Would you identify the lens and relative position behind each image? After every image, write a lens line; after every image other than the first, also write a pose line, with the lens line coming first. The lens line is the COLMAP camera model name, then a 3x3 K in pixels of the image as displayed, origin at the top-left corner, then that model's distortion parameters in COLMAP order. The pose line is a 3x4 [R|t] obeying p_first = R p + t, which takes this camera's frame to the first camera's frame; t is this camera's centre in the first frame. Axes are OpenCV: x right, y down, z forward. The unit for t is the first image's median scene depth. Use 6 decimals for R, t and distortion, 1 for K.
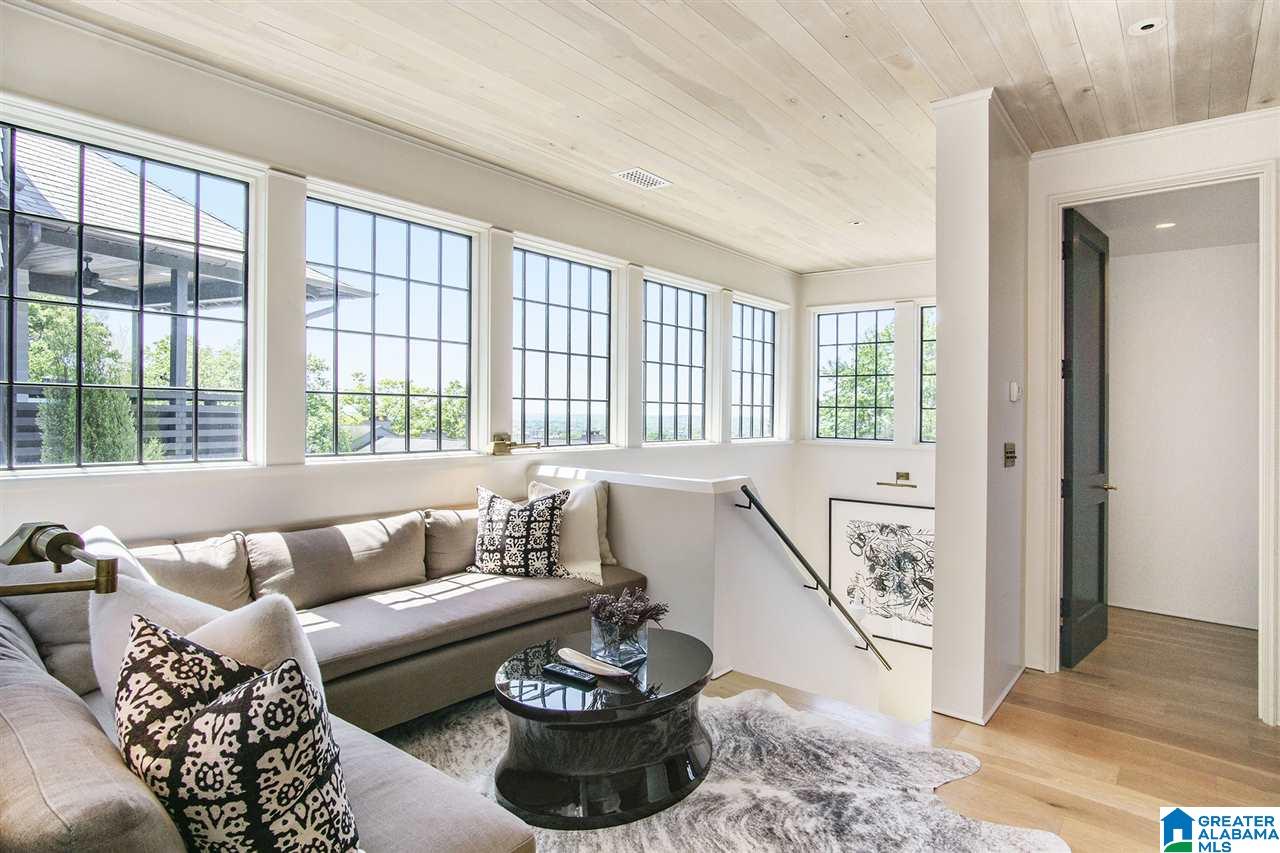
lens RADIAL K [[689.1, 0, 641.4], [0, 689.1, 423.4], [0, 0, 1]] dist [-0.000291, 0.000478]
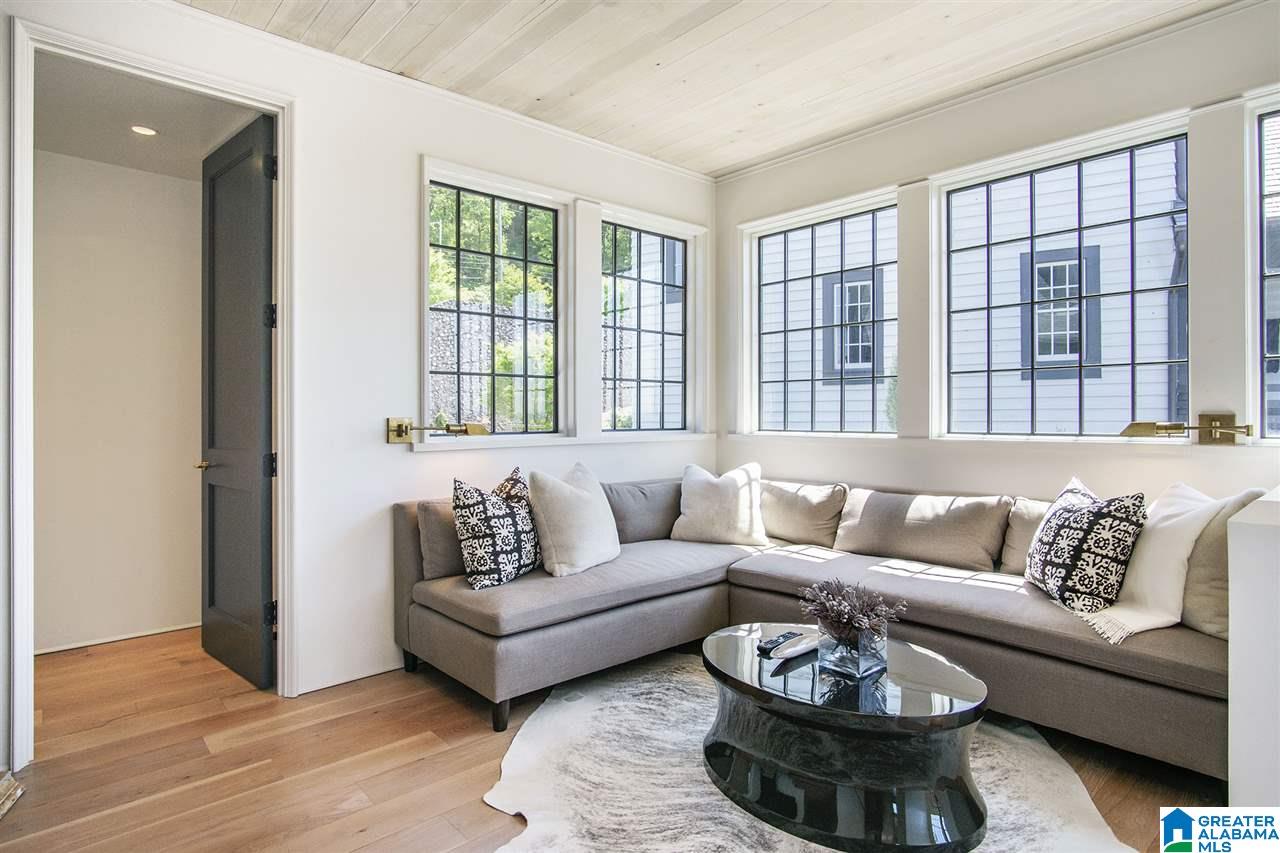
lens RADIAL K [[689.2, 0, 642.7], [0, 689.2, 421.4], [0, 0, 1]] dist [-0.001969, -0.000683]
pose [[-0.117710, 0.006903, -0.993024, 0.639143], [0.008969, 0.999942, 0.005888, 0.020834], [0.993008, -0.008213, -0.117765, 0.645116]]
